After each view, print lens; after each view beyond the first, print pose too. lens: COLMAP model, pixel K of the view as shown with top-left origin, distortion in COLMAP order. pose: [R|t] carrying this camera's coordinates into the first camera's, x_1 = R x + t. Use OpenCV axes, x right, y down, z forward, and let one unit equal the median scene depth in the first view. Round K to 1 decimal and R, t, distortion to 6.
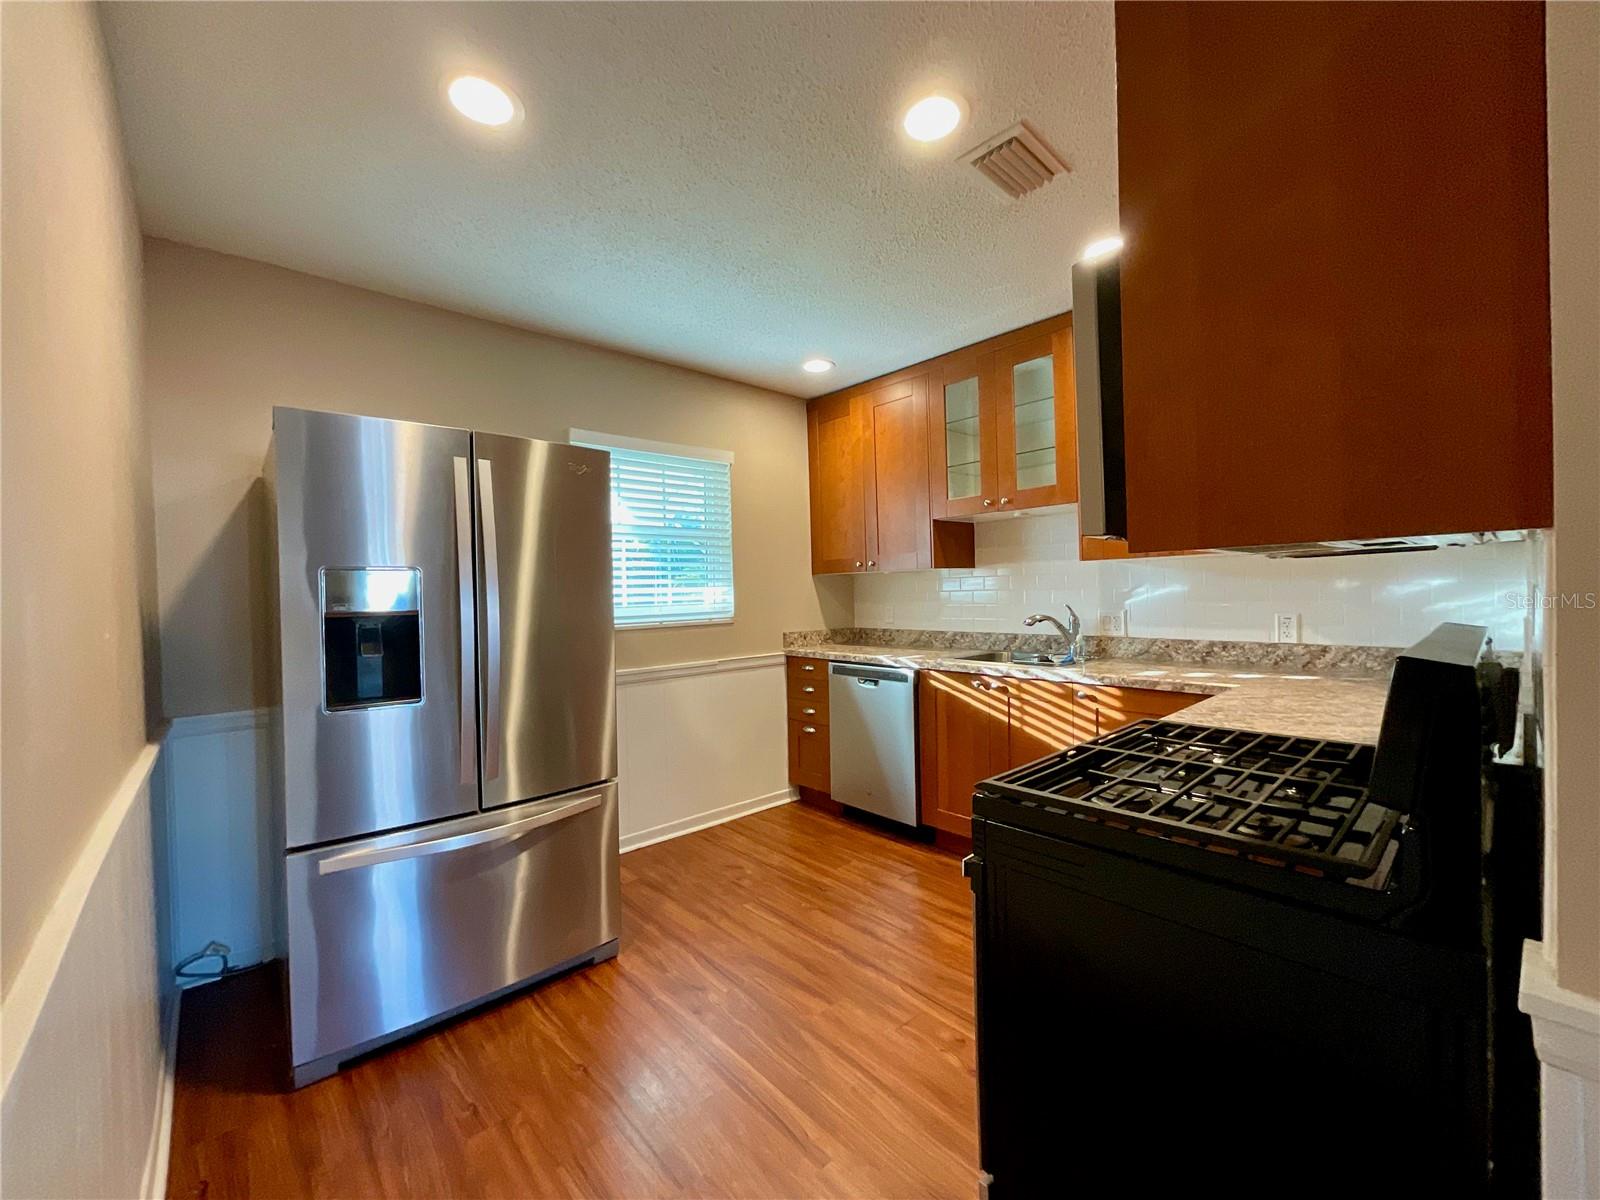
lens RADIAL K [[645.2, 0, 804.4], [0, 645.2, 599.4], [0, 0, 1]] dist [0.001277, 0.000330]
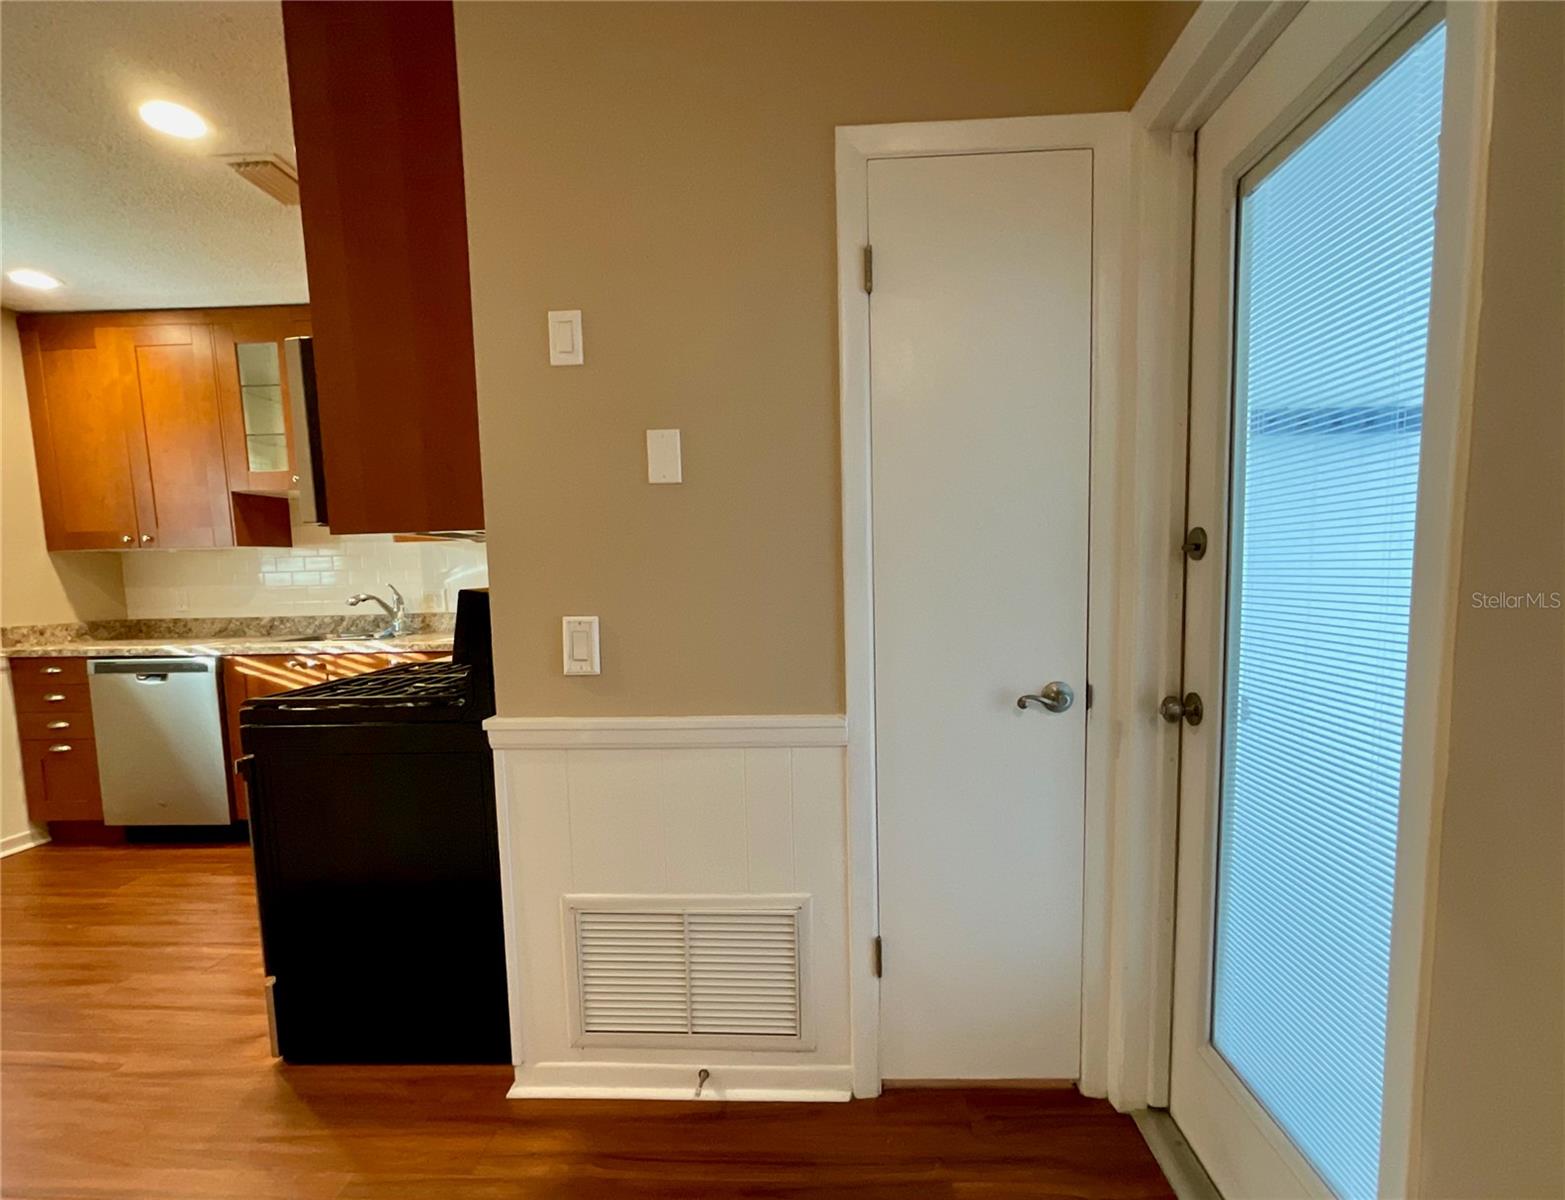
lens RADIAL K [[756.5, 0, 793.5], [0, 756.5, 647.7], [0, 0, 1]] dist [-0.006122, 0.002406]
pose [[0.700431, -0.065028, 0.710752, -0.012923], [0.012418, 0.996800, 0.078961, 0.019904], [-0.713612, -0.046480, 0.698997, -0.306309]]
